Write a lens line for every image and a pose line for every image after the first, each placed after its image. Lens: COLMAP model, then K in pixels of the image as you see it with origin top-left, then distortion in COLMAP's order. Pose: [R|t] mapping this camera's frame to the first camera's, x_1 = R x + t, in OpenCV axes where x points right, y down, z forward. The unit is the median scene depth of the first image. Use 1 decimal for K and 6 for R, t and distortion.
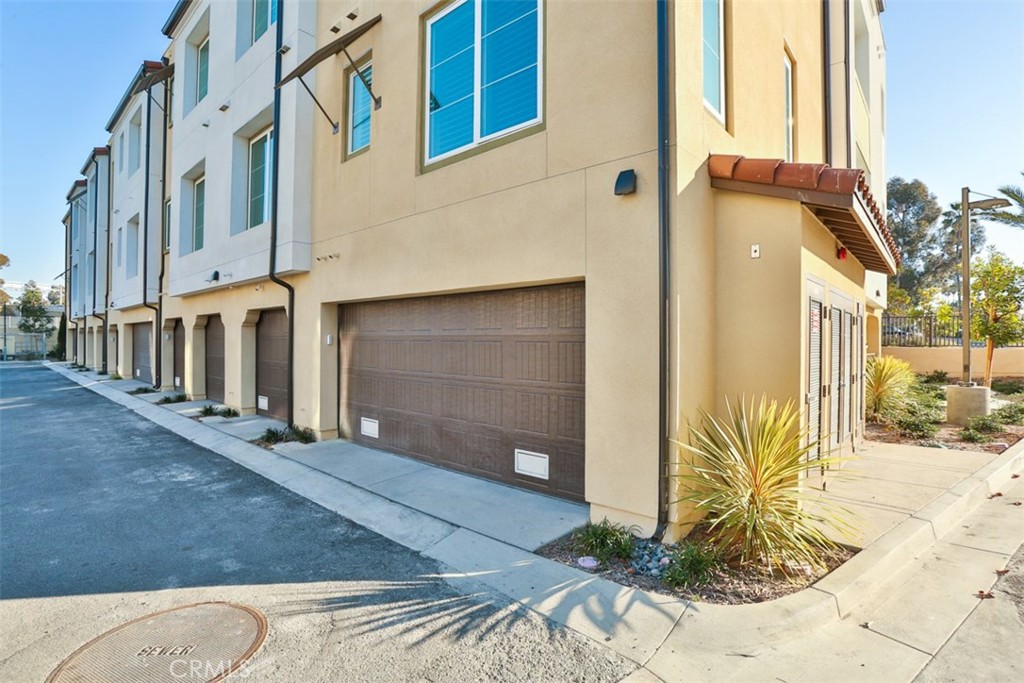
lens RADIAL K [[496.0, 0, 520.4], [0, 496.0, 337.0], [0, 0, 1]] dist [-0.075626, 0.031290]
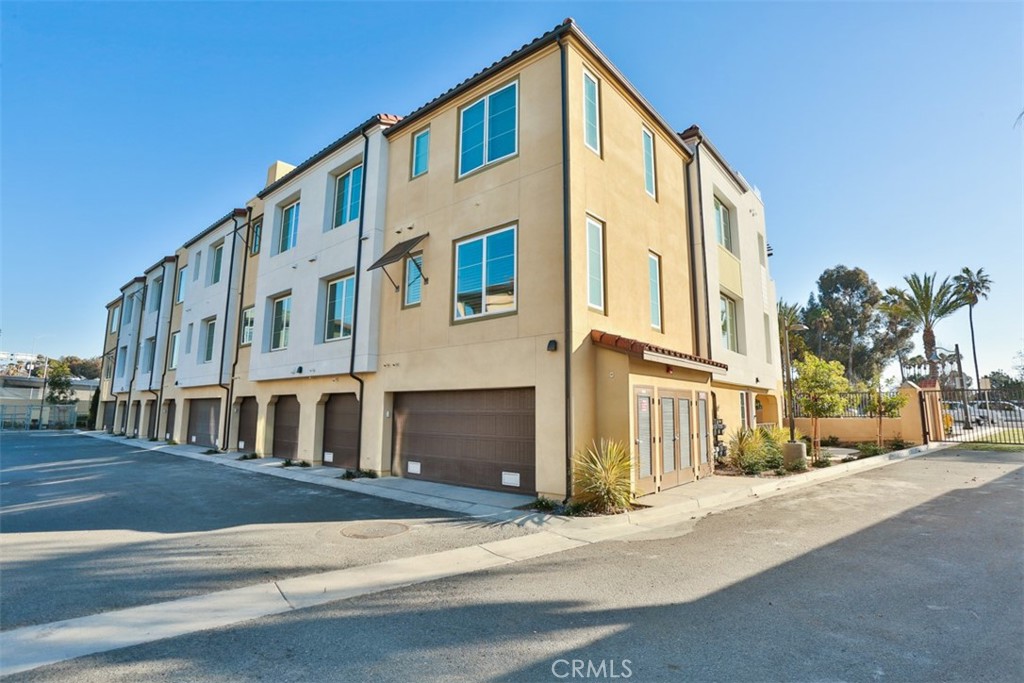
lens RADIAL K [[496.0, 0, 520.4], [0, 496.0, 337.0], [0, 0, 1]] dist [-0.075626, 0.031290]
pose [[0.999438, 0.005163, 0.033112, -0.004433], [-0.000247, 0.989168, -0.146785, -0.007256], [-0.033511, 0.146695, 0.988614, -0.612798]]
